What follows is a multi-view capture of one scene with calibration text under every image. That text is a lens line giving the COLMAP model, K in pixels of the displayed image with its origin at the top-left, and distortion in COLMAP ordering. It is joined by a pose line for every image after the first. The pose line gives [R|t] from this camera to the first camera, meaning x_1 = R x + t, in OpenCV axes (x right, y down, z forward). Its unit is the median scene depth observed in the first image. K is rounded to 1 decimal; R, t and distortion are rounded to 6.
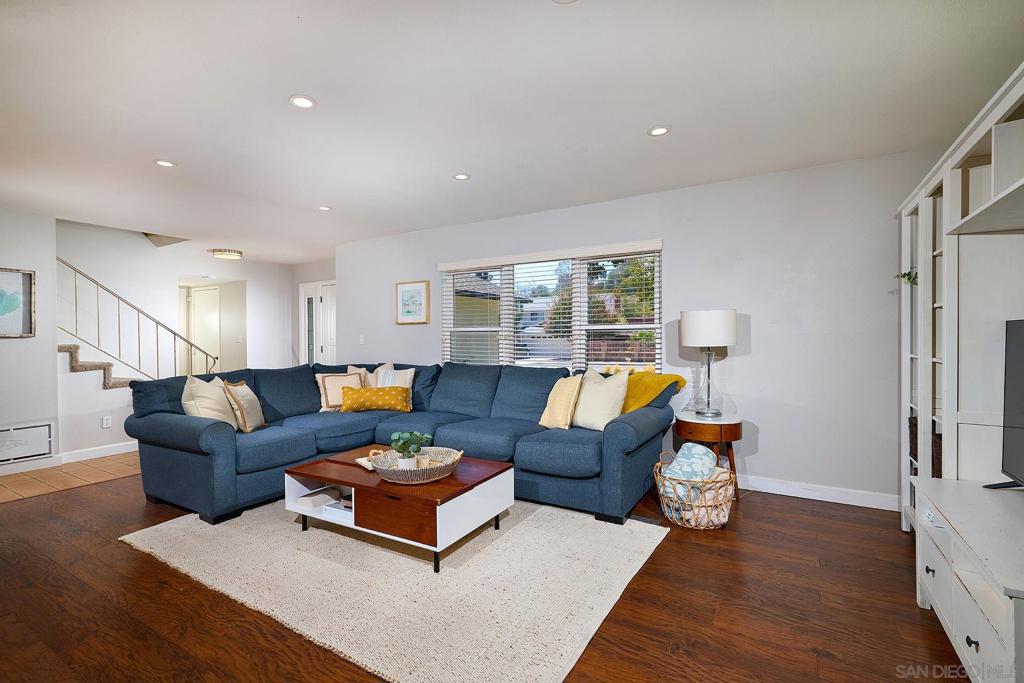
lens RADIAL K [[476.7, 0, 512.1], [0, 476.7, 341.7], [0, 0, 1]] dist [-0.001141, -0.000278]
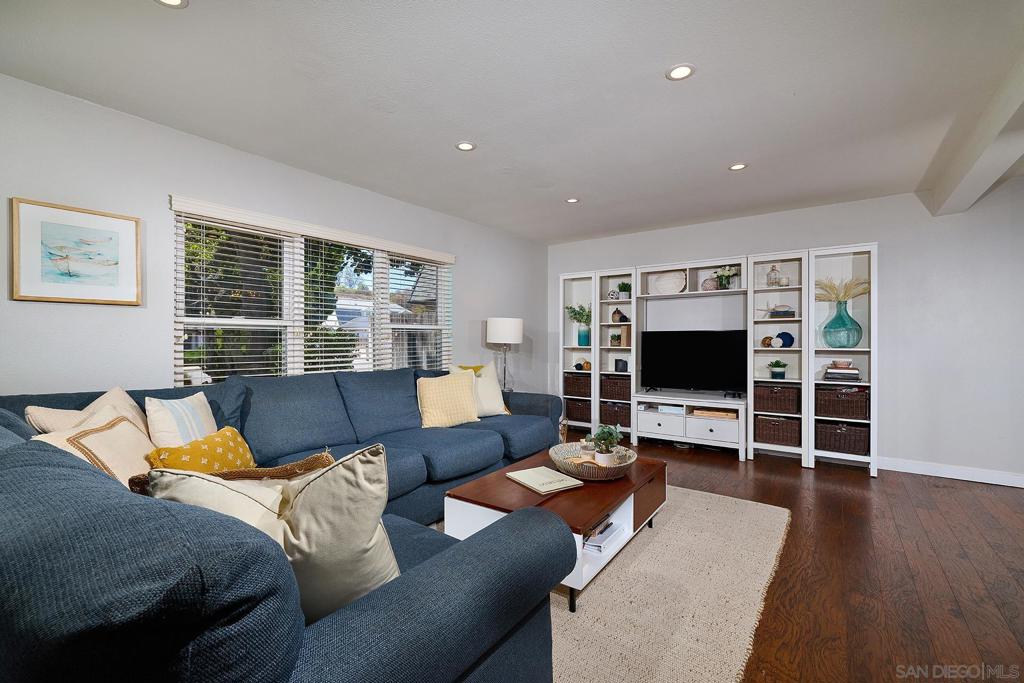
lens RADIAL K [[446.0, 0, 512.1], [0, 446.0, 339.4], [0, 0, 1]] dist [0.011221, -0.000151]
pose [[0.088269, 0.005574, 0.996081, -1.501873], [0.007526, 0.999952, -0.006263, 0.008376], [-0.996068, 0.008049, 0.088223, 1.410537]]
